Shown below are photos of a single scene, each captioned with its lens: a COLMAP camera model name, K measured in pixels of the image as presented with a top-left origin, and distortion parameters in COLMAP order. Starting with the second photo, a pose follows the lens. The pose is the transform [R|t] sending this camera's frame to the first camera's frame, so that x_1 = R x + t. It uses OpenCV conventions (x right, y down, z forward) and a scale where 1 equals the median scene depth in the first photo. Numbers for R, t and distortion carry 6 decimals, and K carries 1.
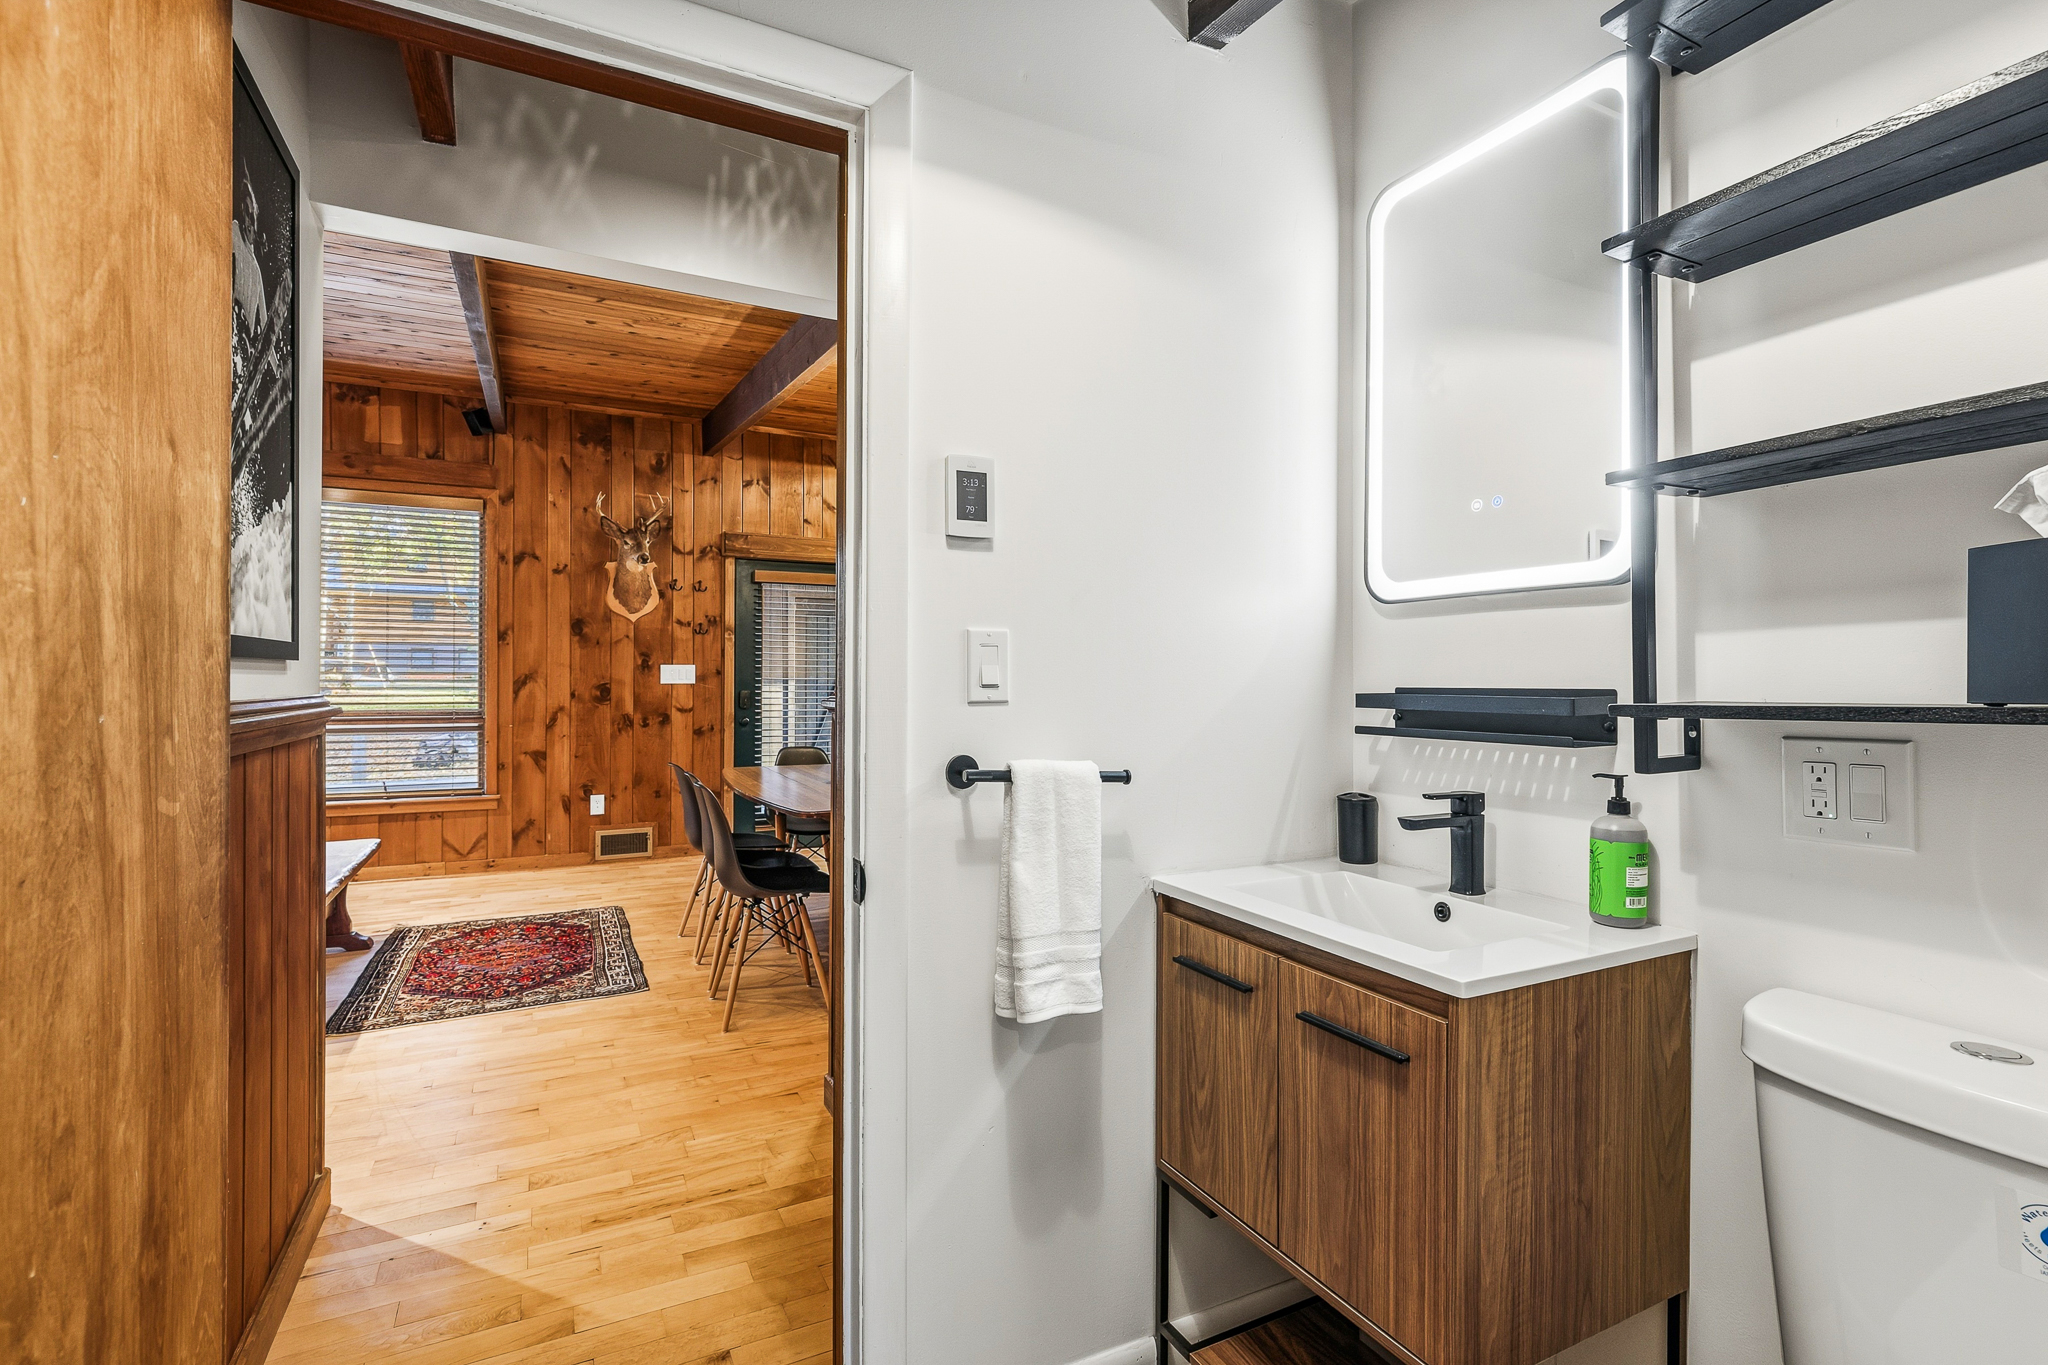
lens RADIAL K [[943.9, 0, 1024.0], [0, 943.9, 682.5], [0, 0, 1]] dist [0.000306, -0.000378]
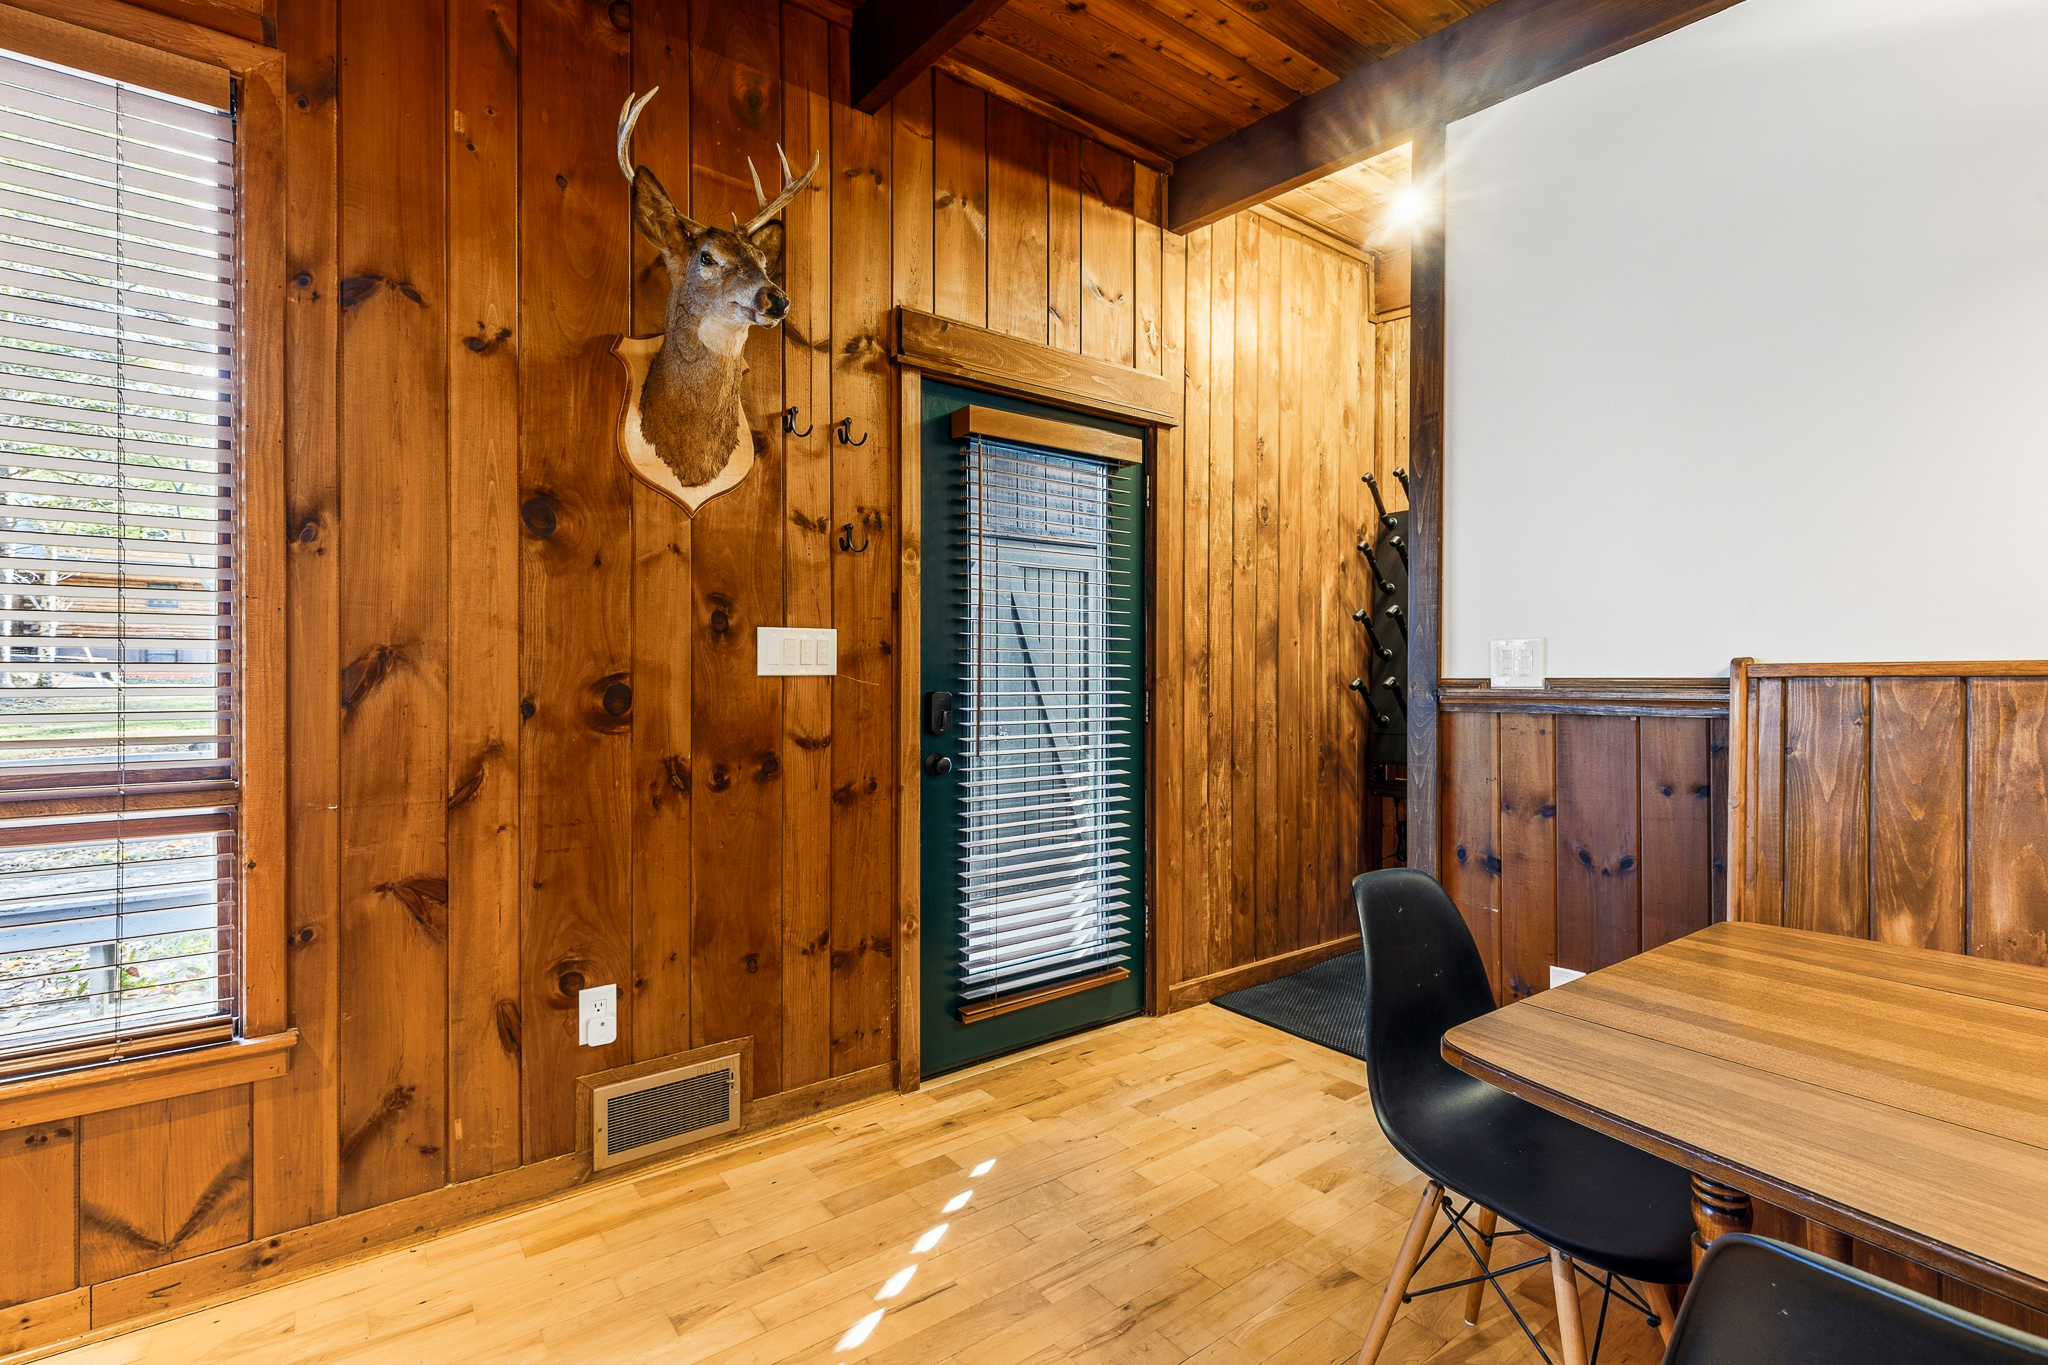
lens RADIAL K [[941.2, 0, 1029.0], [0, 941.2, 681.4], [0, 0, 1]] dist [0.000988, -0.000780]
pose [[0.984769, -0.004529, 0.173810, -0.353050], [0.004196, 0.999989, 0.002285, 0.003250], [-0.173819, -0.001521, 0.984777, 0.621133]]
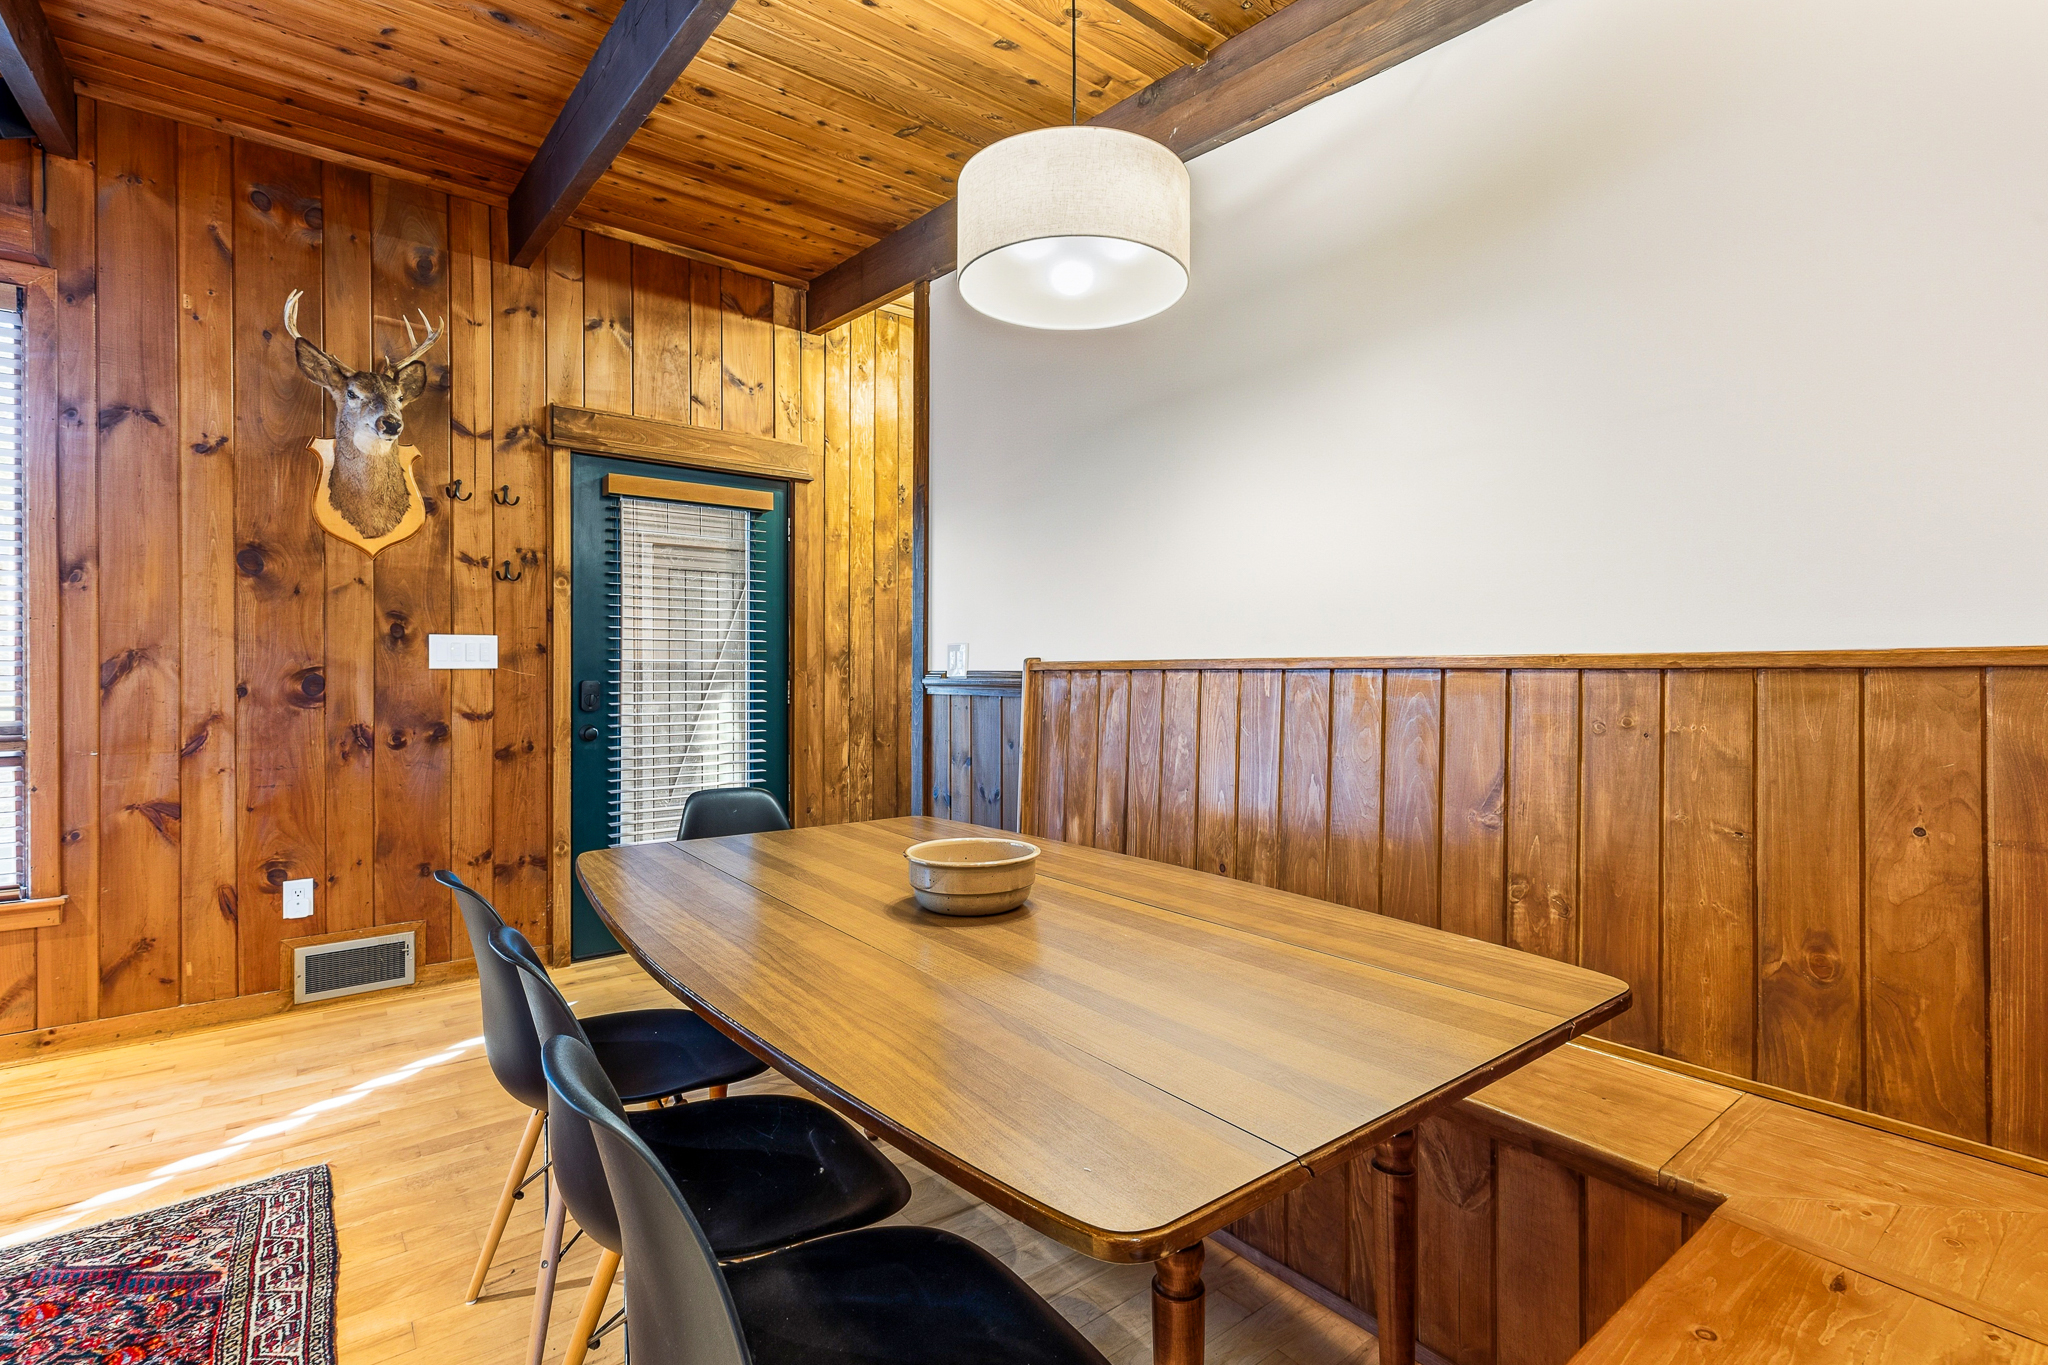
lens RADIAL K [[936.0, 0, 1034.5], [0, 936.0, 677.3], [0, 0, 1]] dist [-0.003002, 0.000851]
pose [[0.980153, -0.004364, 0.198195, -0.151696], [0.003257, 0.999977, 0.005908, 0.004286], [-0.198216, -0.005145, 0.980145, 0.407828]]
